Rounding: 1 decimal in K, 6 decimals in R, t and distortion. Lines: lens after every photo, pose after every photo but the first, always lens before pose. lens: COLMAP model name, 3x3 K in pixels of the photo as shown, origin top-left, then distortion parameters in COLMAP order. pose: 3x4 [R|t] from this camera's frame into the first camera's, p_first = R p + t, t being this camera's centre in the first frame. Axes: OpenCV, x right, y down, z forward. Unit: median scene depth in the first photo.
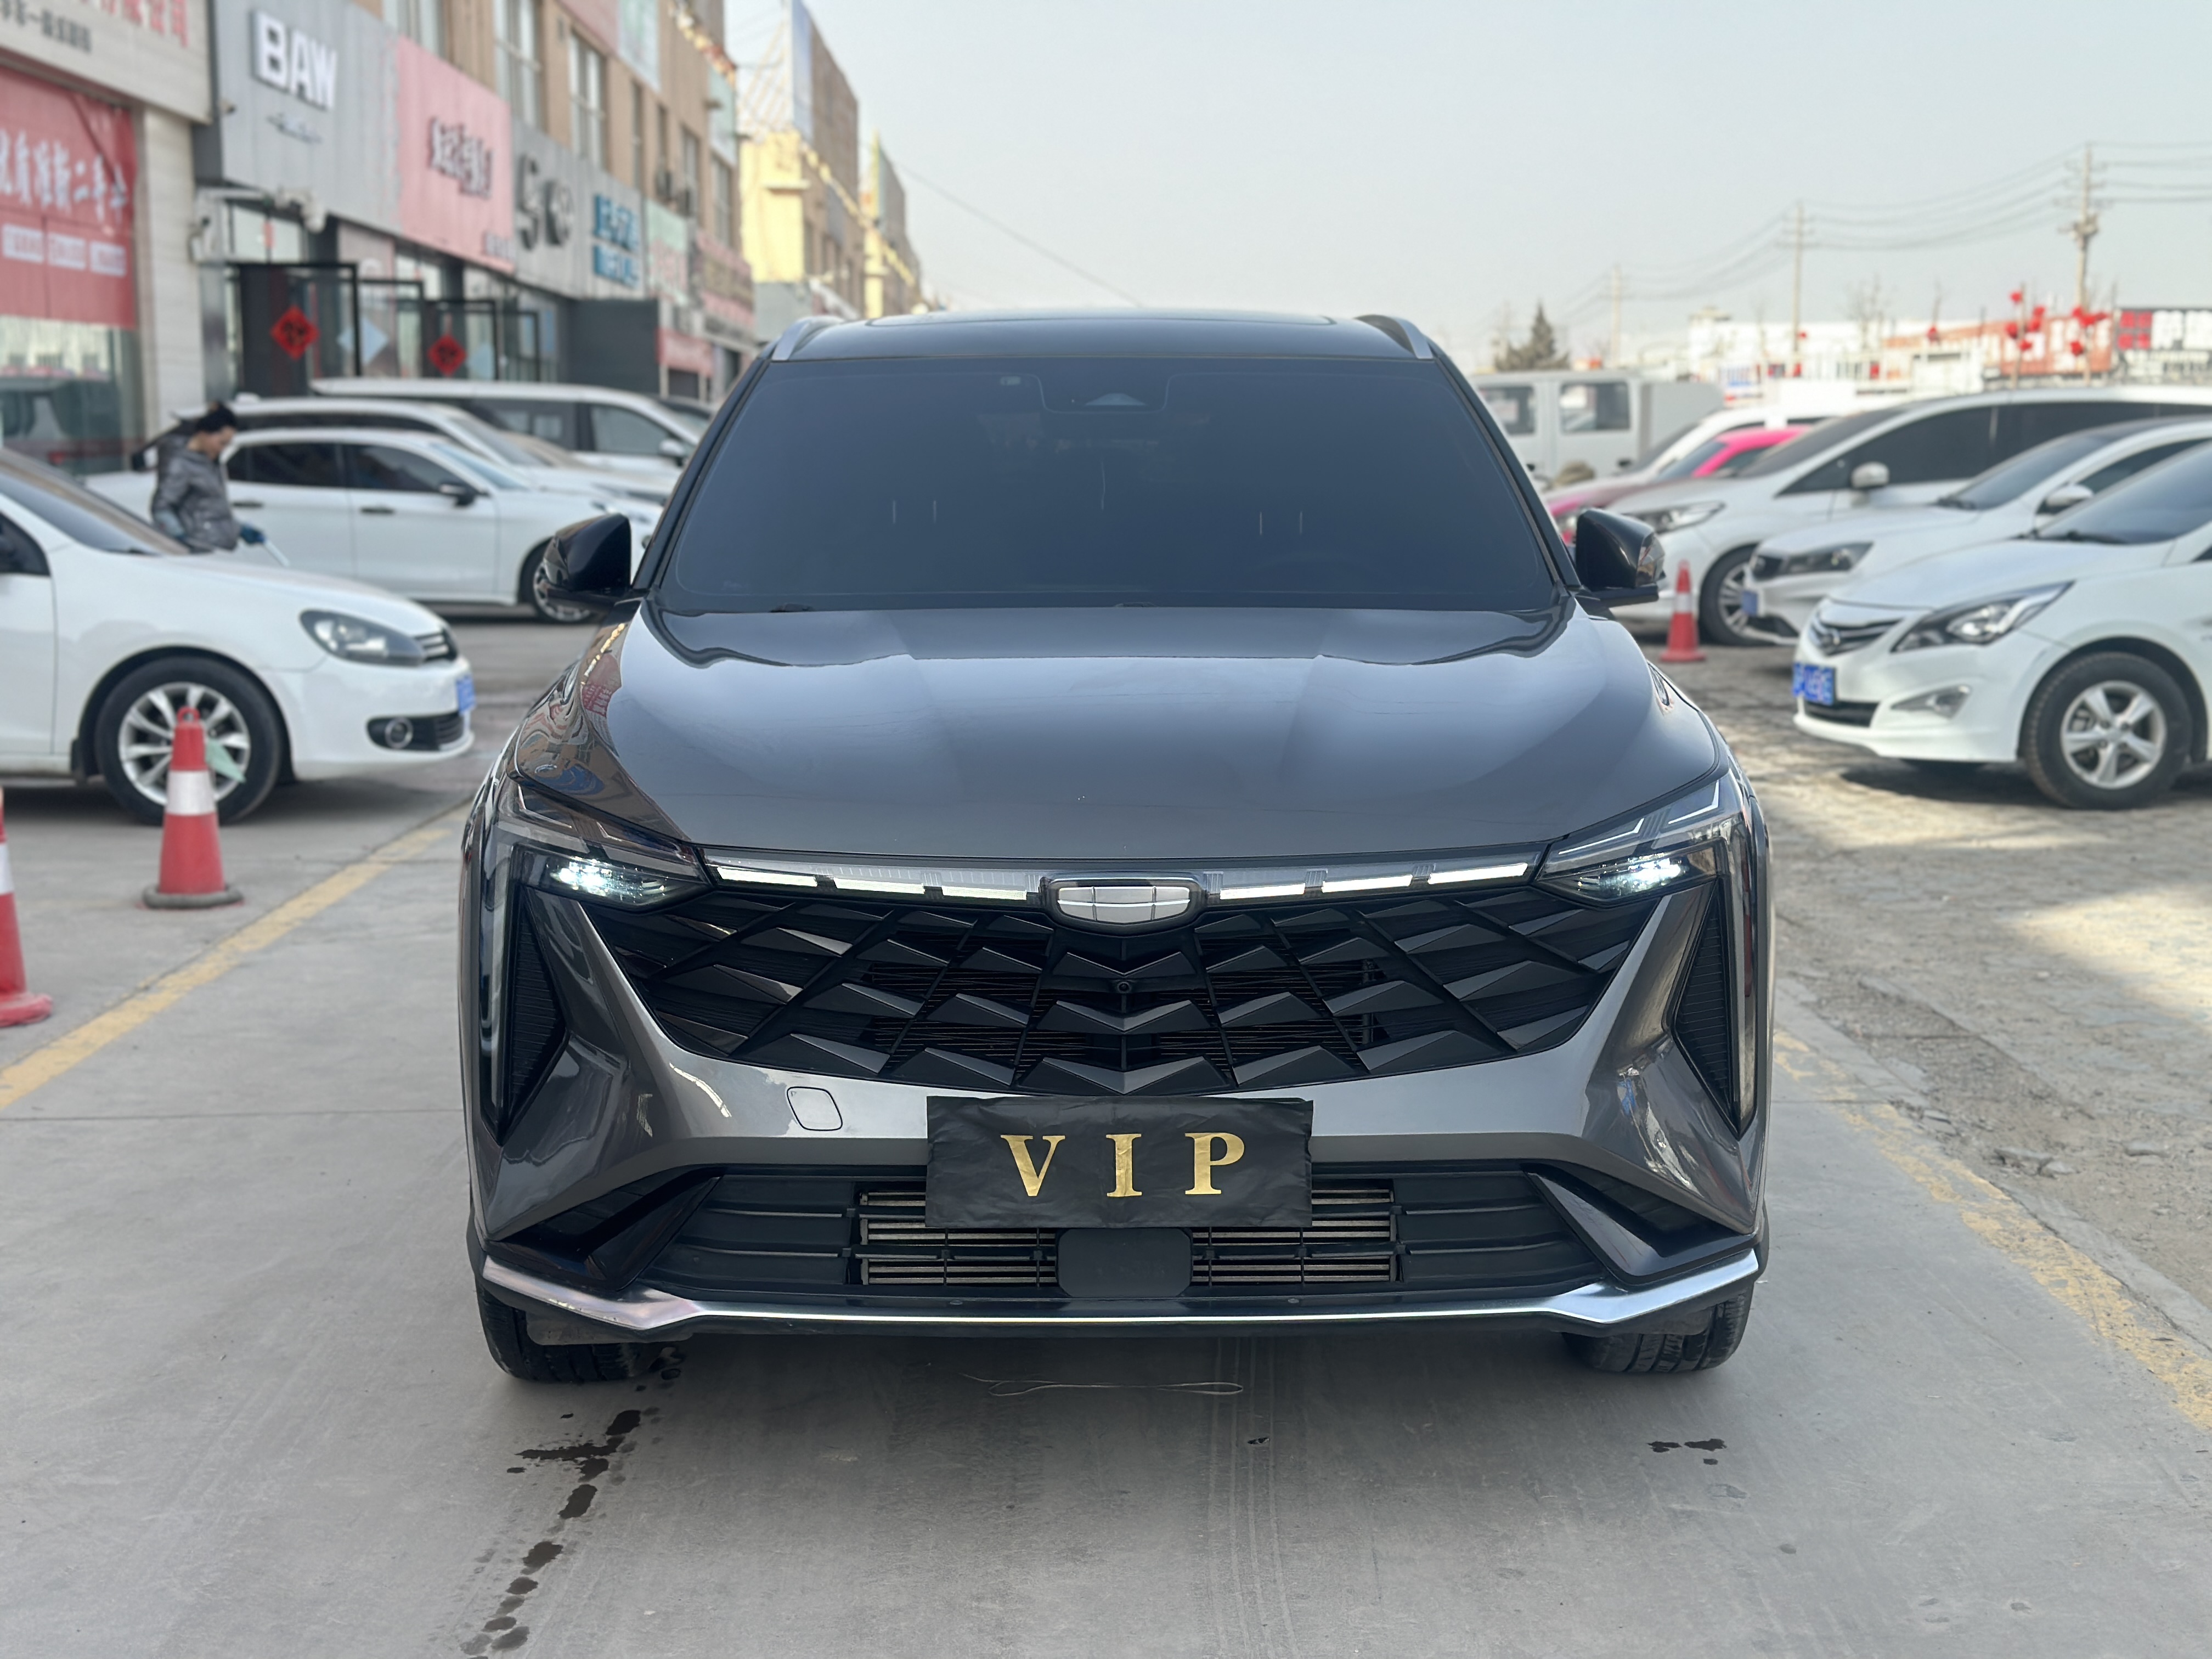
lens RADIAL K [[3133.2, 0, 1100.0], [0, 3133.2, 828.0], [0, 0, 1]] dist [0.111718, 0.000000]
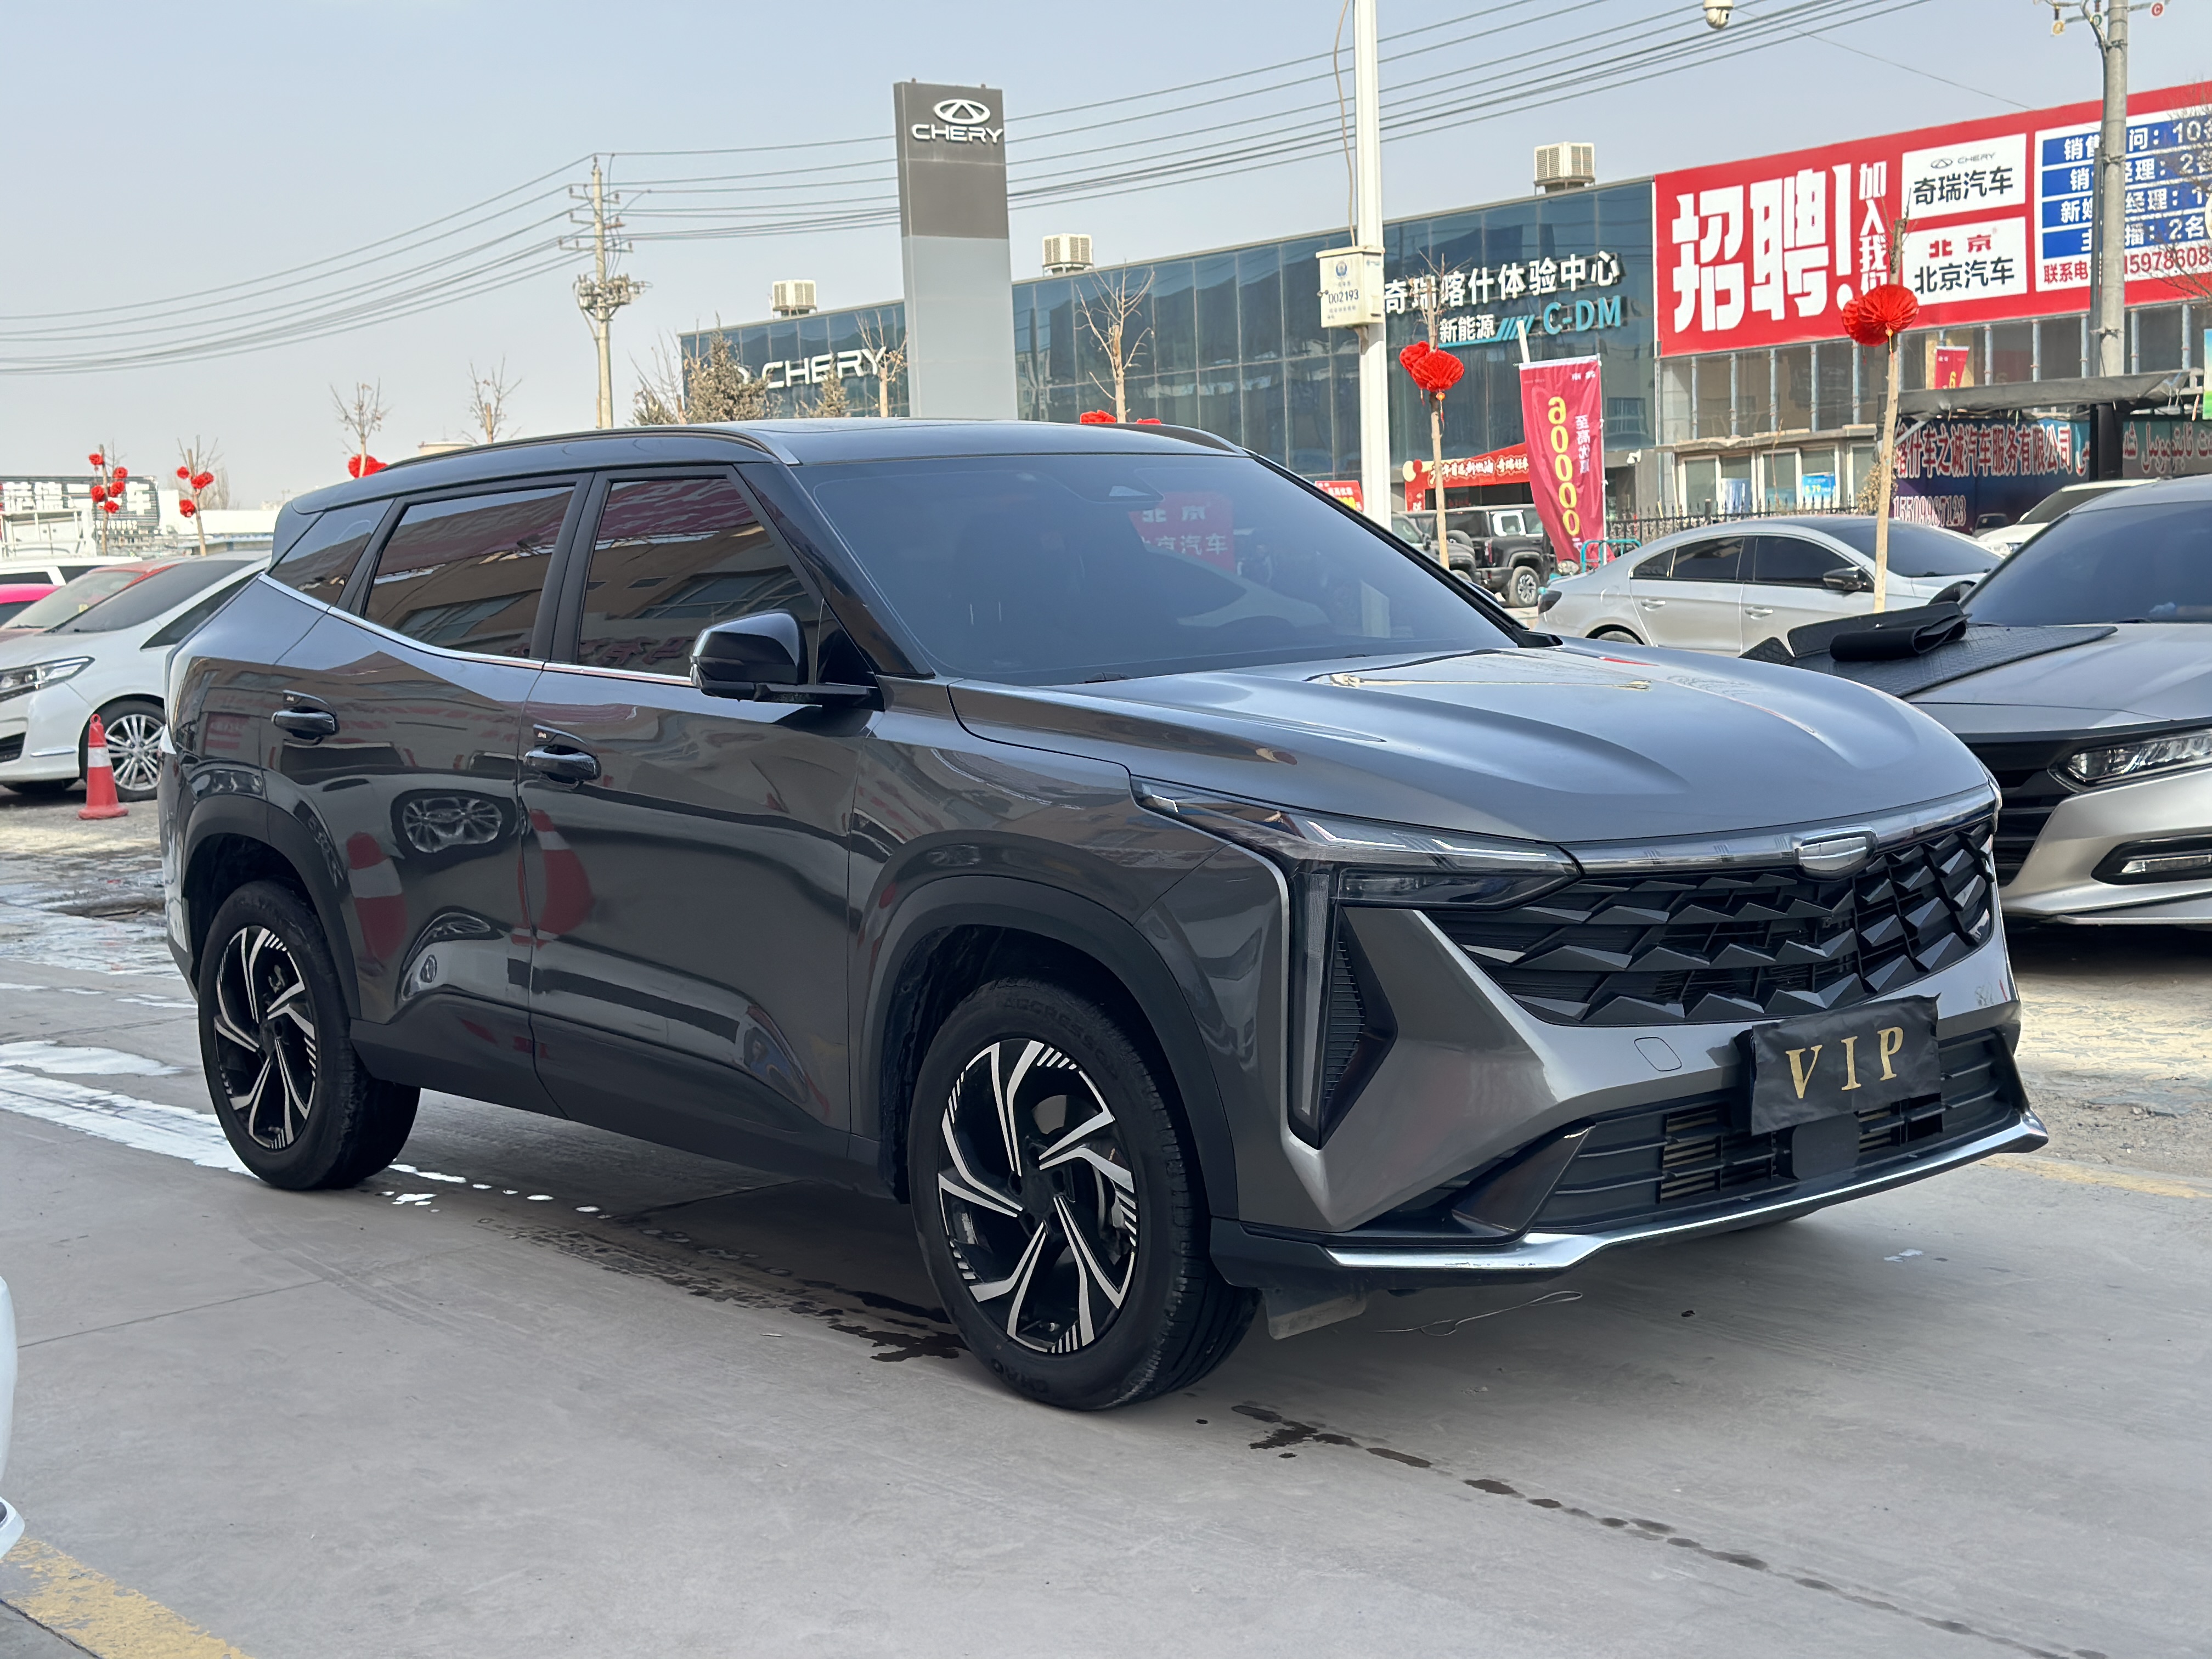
lens RADIAL K [[3133.2, 0, 1094.1], [0, 3133.2, 832.9], [0, 0, 1]] dist [0.111718, 0.000000]
pose [[0.767481, -0.089615, 0.634778, -0.992284], [0.122679, 0.992412, -0.008221, -0.010043], [-0.629225, 0.084183, 0.772651, 0.203032]]
